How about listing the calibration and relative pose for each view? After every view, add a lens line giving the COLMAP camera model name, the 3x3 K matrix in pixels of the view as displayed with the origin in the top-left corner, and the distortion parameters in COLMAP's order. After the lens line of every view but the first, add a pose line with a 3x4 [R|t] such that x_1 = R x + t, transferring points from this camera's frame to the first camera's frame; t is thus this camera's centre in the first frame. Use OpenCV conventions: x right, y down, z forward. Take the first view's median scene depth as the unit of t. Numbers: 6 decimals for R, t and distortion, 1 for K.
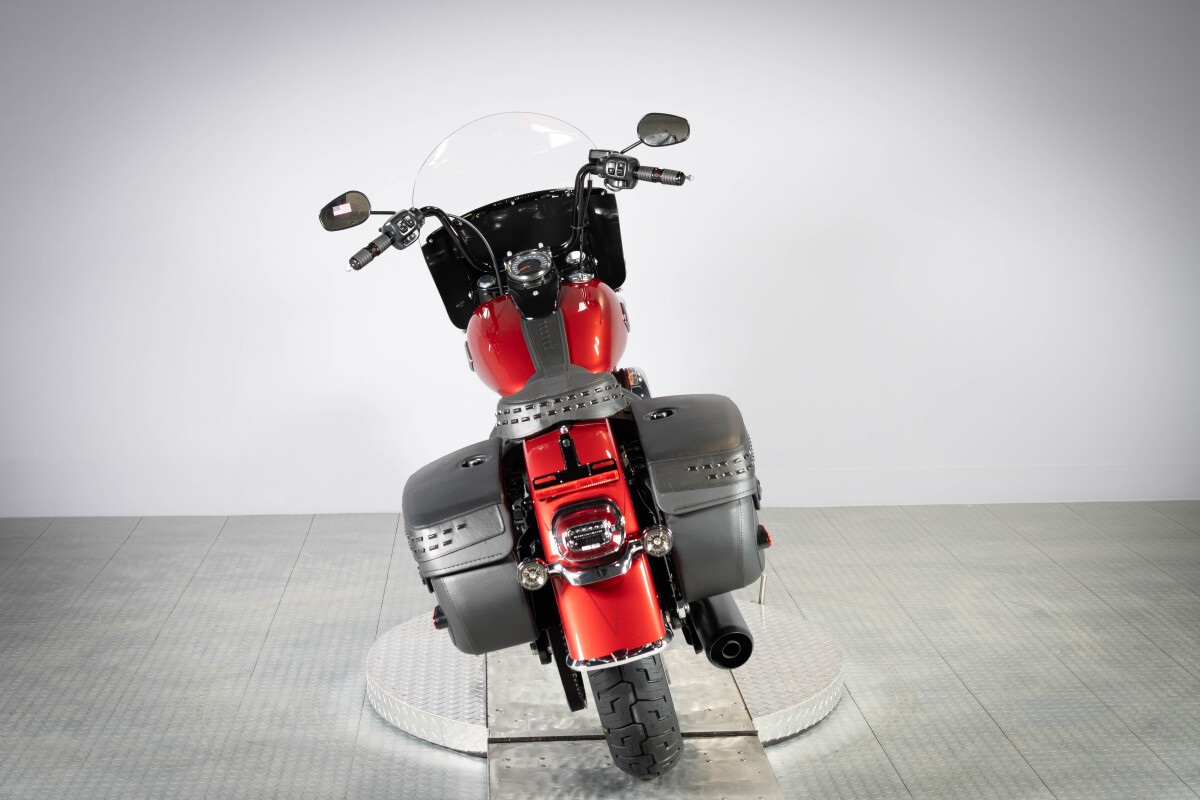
lens RADIAL K [[1807.4, 0, 600.0], [0, 1807.4, 400.0], [0, 0, 1]] dist [0.001020, 0.017084]
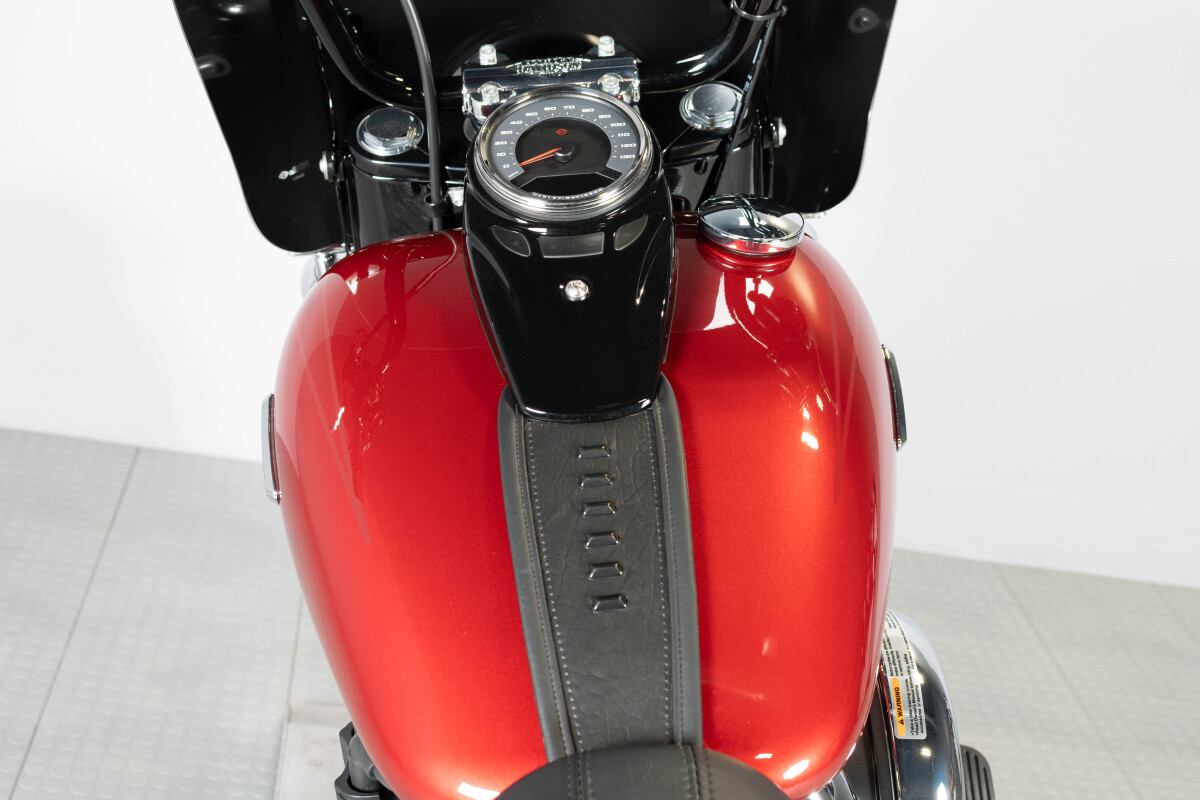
lens RADIAL K [[1807.4, 0, 600.0], [0, 1807.4, 400.0], [0, 0, 1]] dist [0.001020, 0.017084]
pose [[0.982181, 0.164777, 0.090386, -0.049870], [-0.180707, 0.960127, 0.213308, -0.093257], [-0.051634, -0.225840, 0.972795, 0.727247]]
